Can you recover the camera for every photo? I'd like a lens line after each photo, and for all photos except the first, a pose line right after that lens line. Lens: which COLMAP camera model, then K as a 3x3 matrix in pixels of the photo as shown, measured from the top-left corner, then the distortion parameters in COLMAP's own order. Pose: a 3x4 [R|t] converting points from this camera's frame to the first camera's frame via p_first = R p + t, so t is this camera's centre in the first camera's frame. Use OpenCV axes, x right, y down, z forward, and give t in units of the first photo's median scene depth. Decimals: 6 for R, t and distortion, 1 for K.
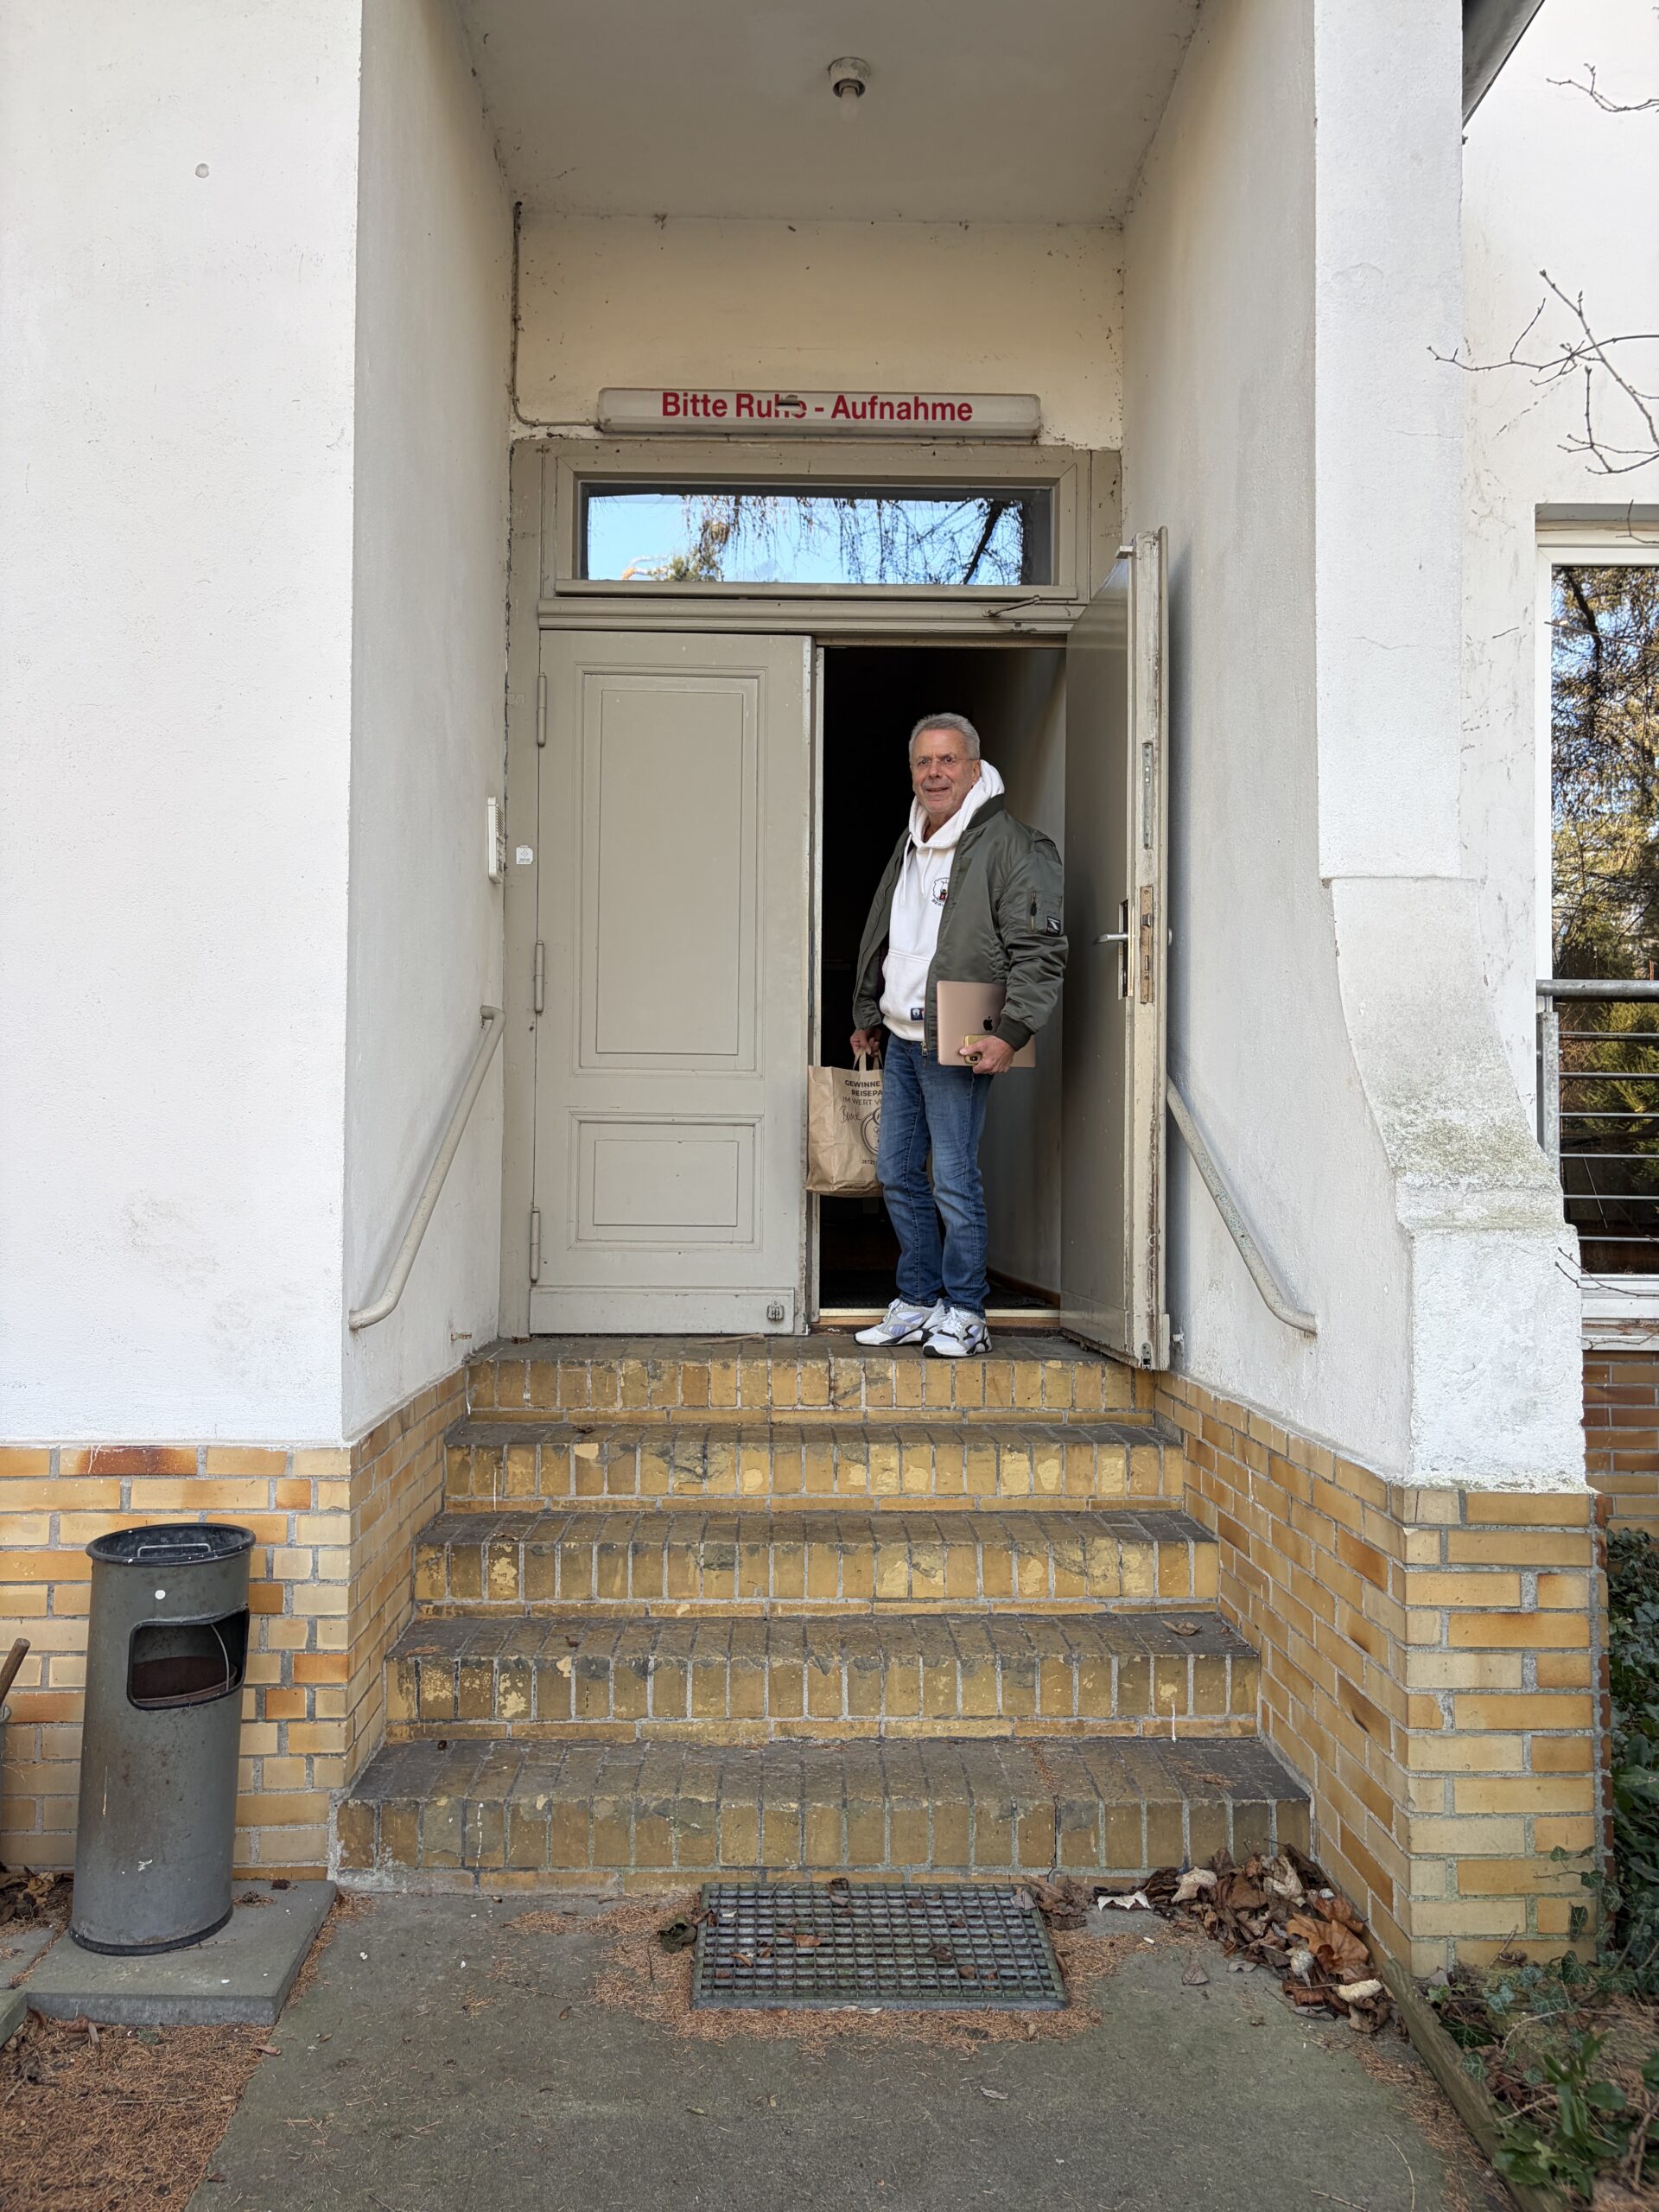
lens RADIAL K [[1689.1, 0, 817.1], [0, 1689.1, 1101.2], [0, 0, 1]] dist [0.035925, -0.044443]
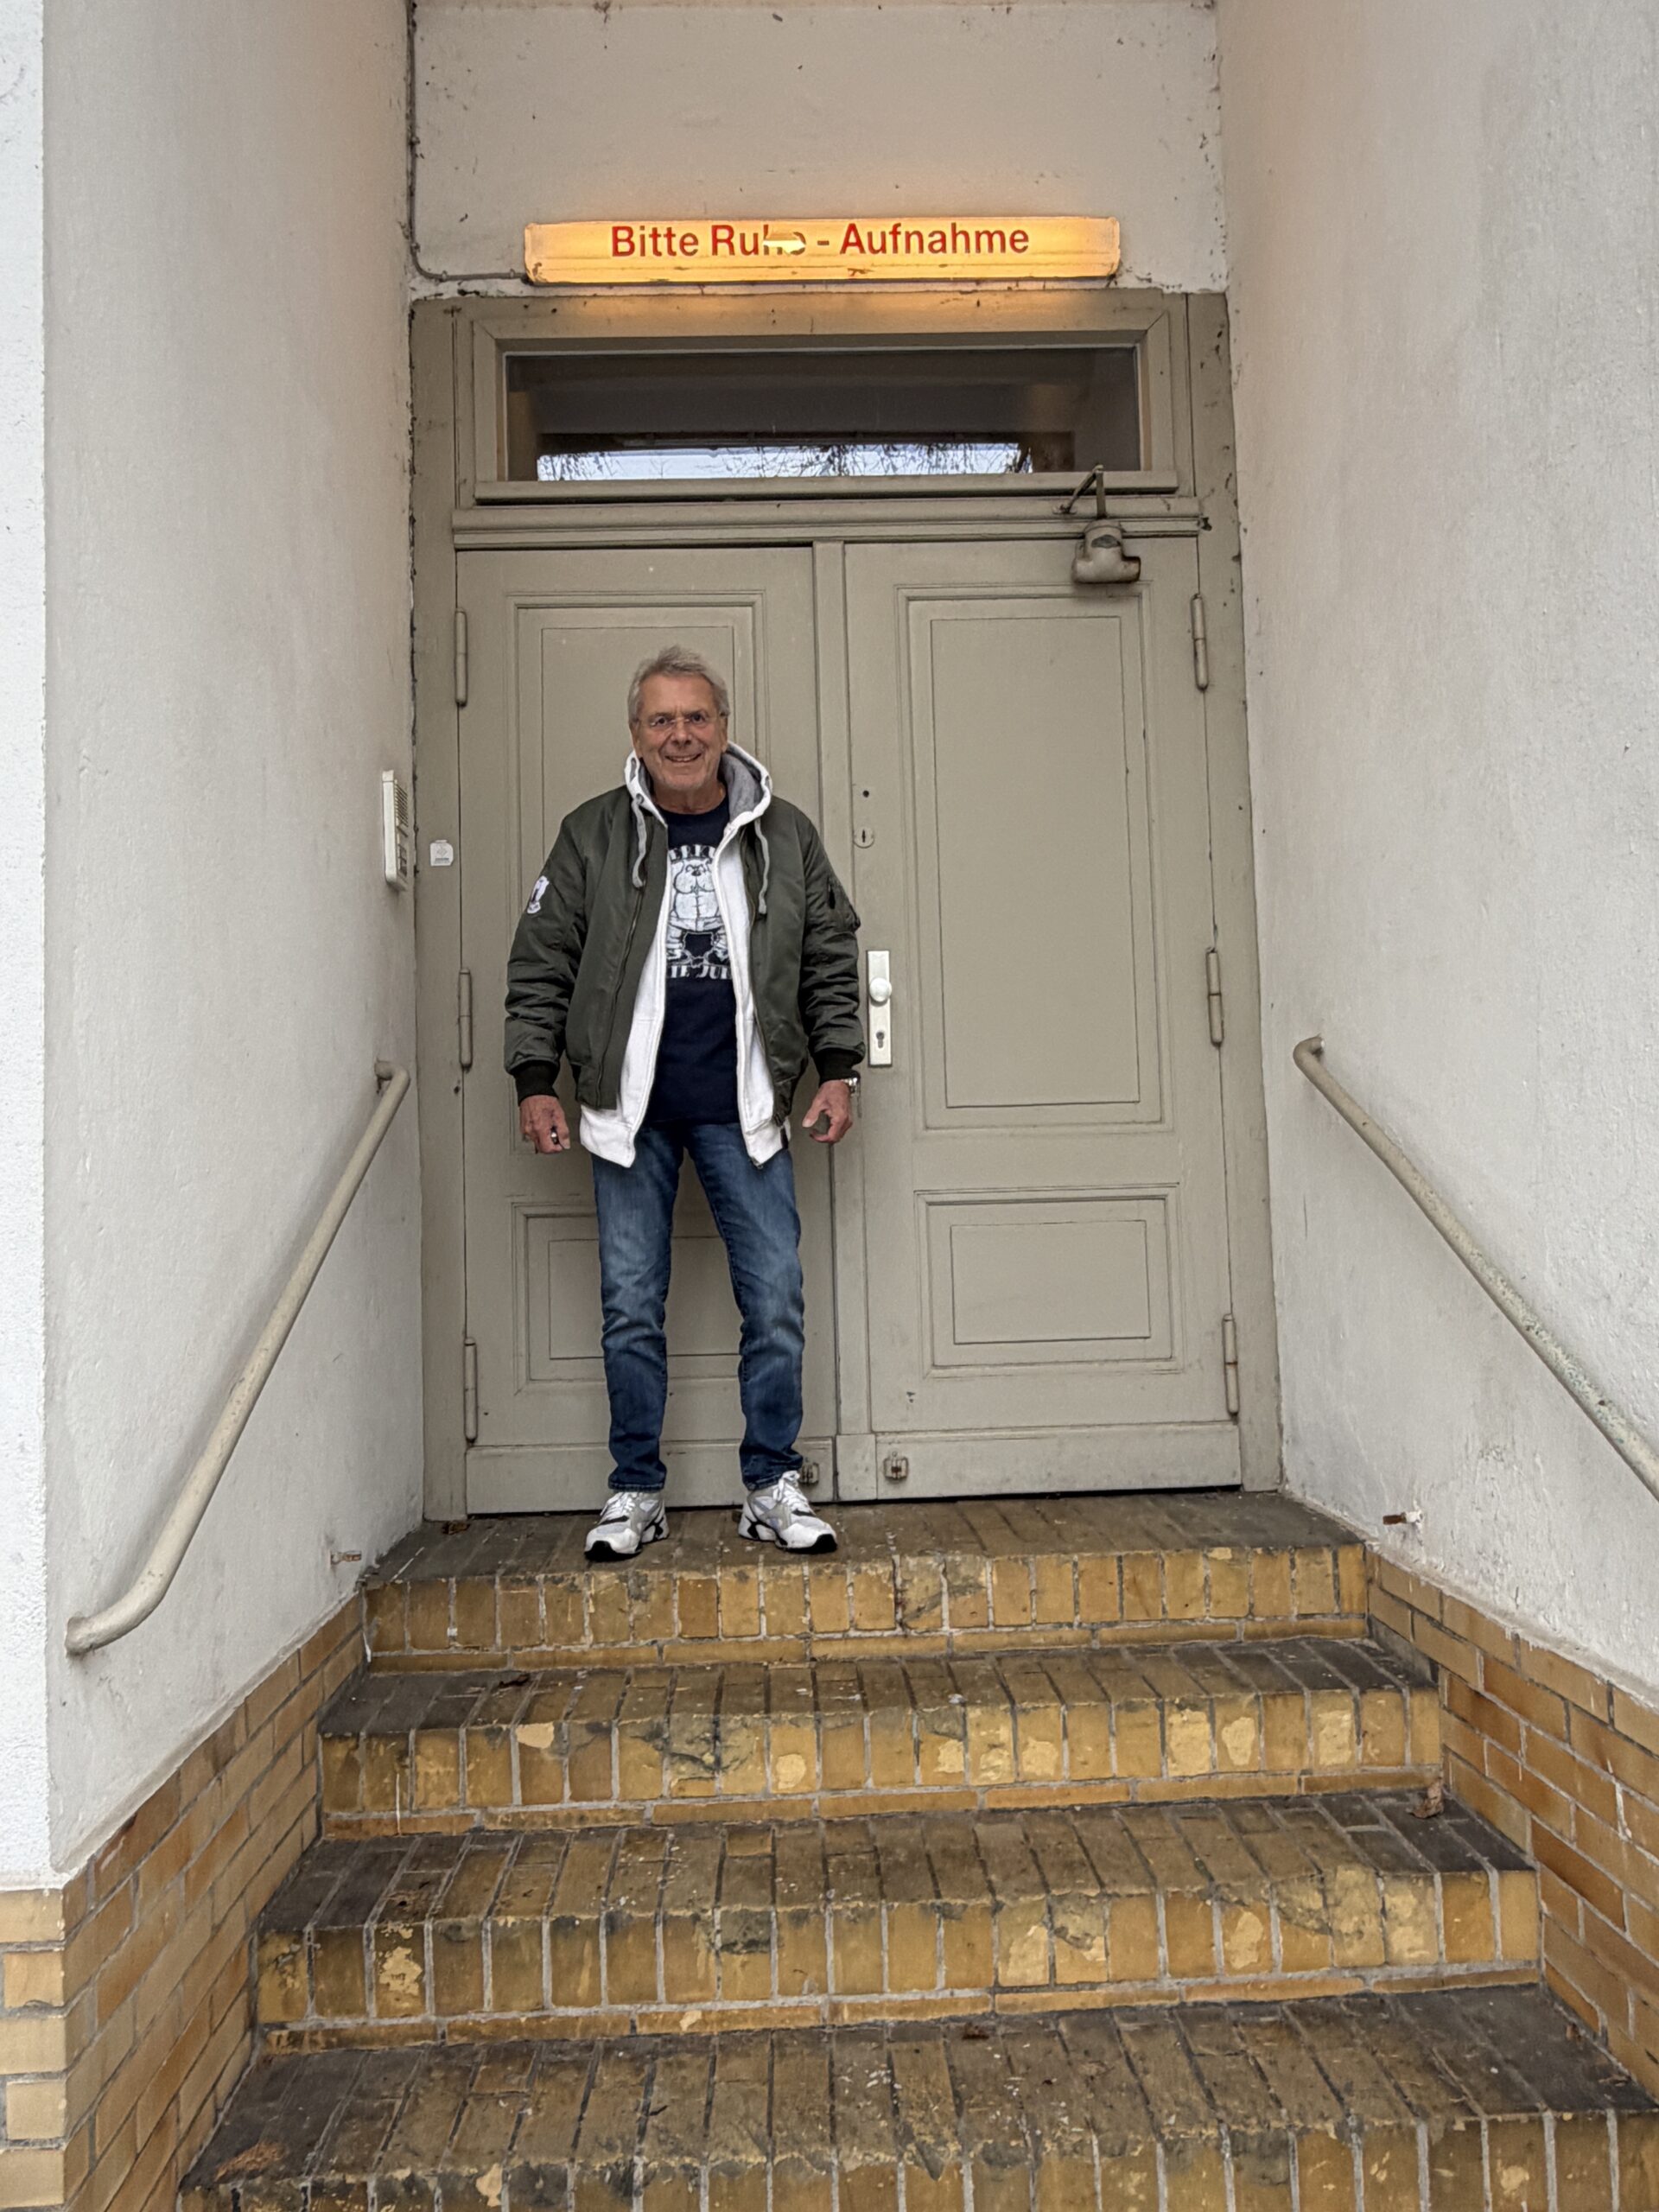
lens RADIAL K [[1644.9, 0, 832.4], [0, 1644.9, 1093.8], [0, 0, 1]] dist [-0.026539, 0.029268]
pose [[0.999284, -0.035768, 0.012313, -0.019111], [0.036092, 0.998977, -0.027241, -0.018591], [-0.011326, 0.027666, 0.999553, 0.333493]]
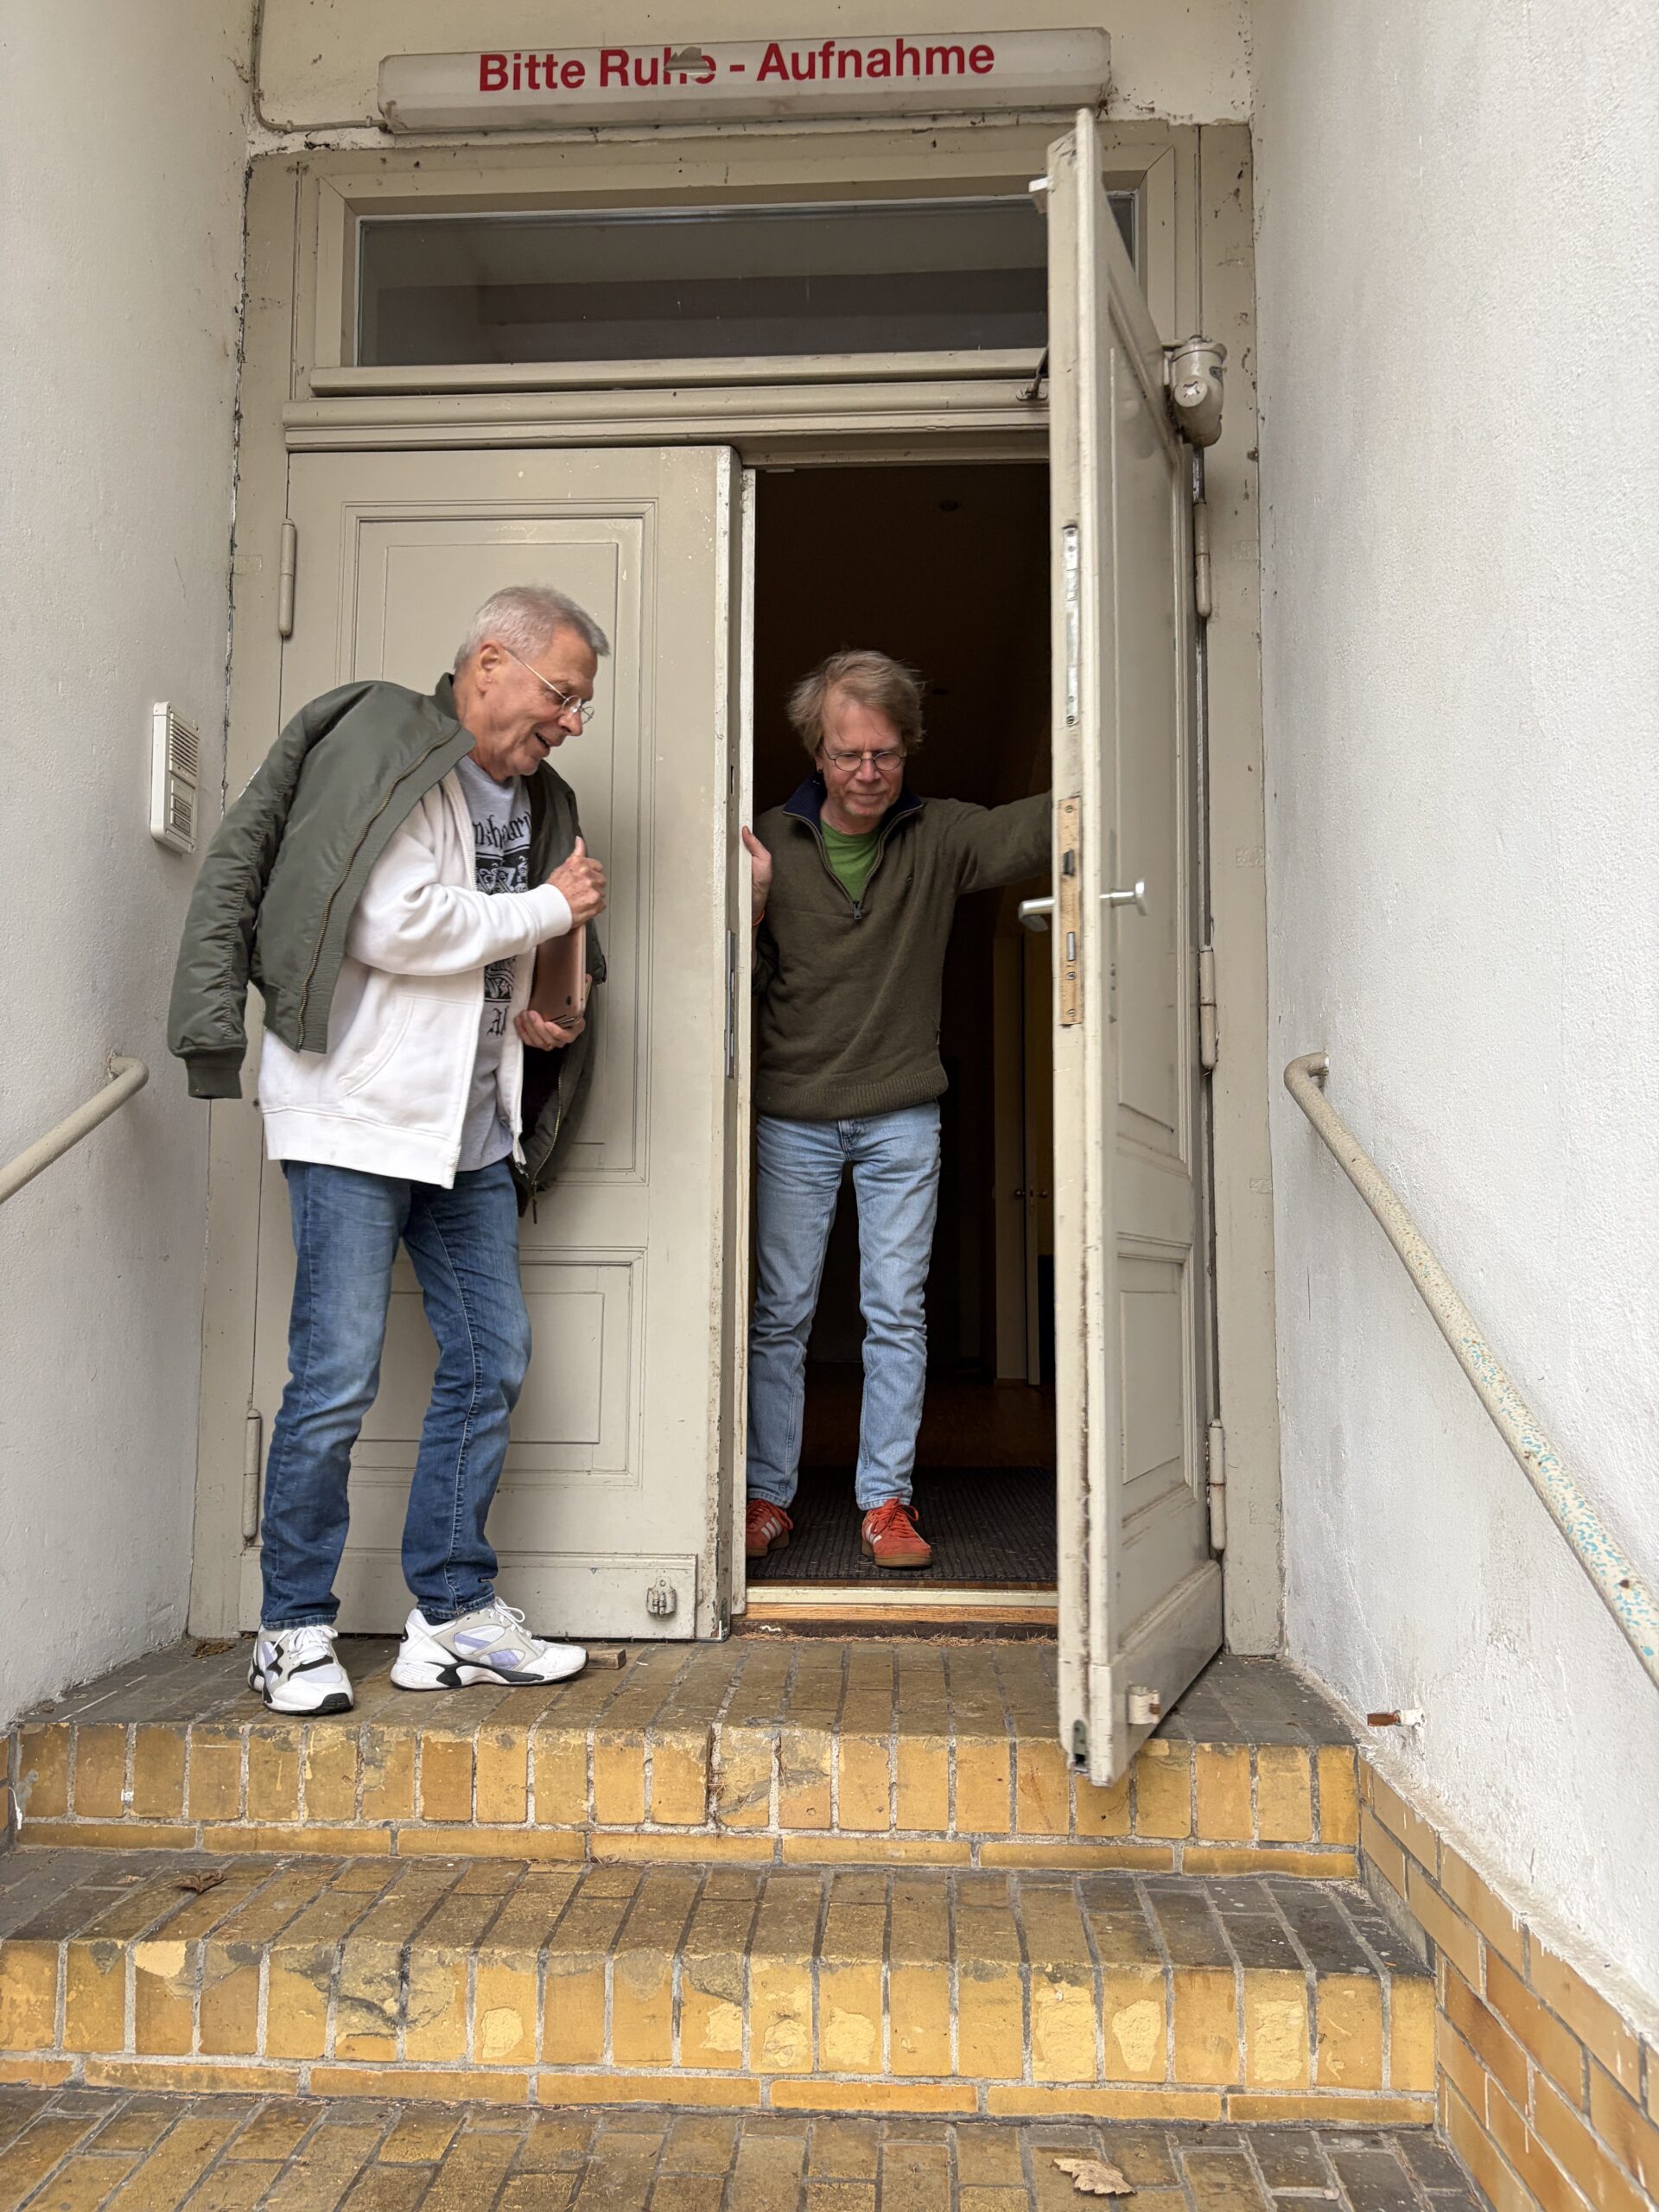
lens RADIAL K [[1689.1, 0, 828.5], [0, 1689.1, 1111.9], [0, 0, 1]] dist [0.035925, -0.044443]
pose [[0.996908, -0.011013, -0.077808, 0.085973], [0.005841, 0.997777, -0.066389, 0.000588], [0.078366, 0.065729, 0.994755, 0.483915]]
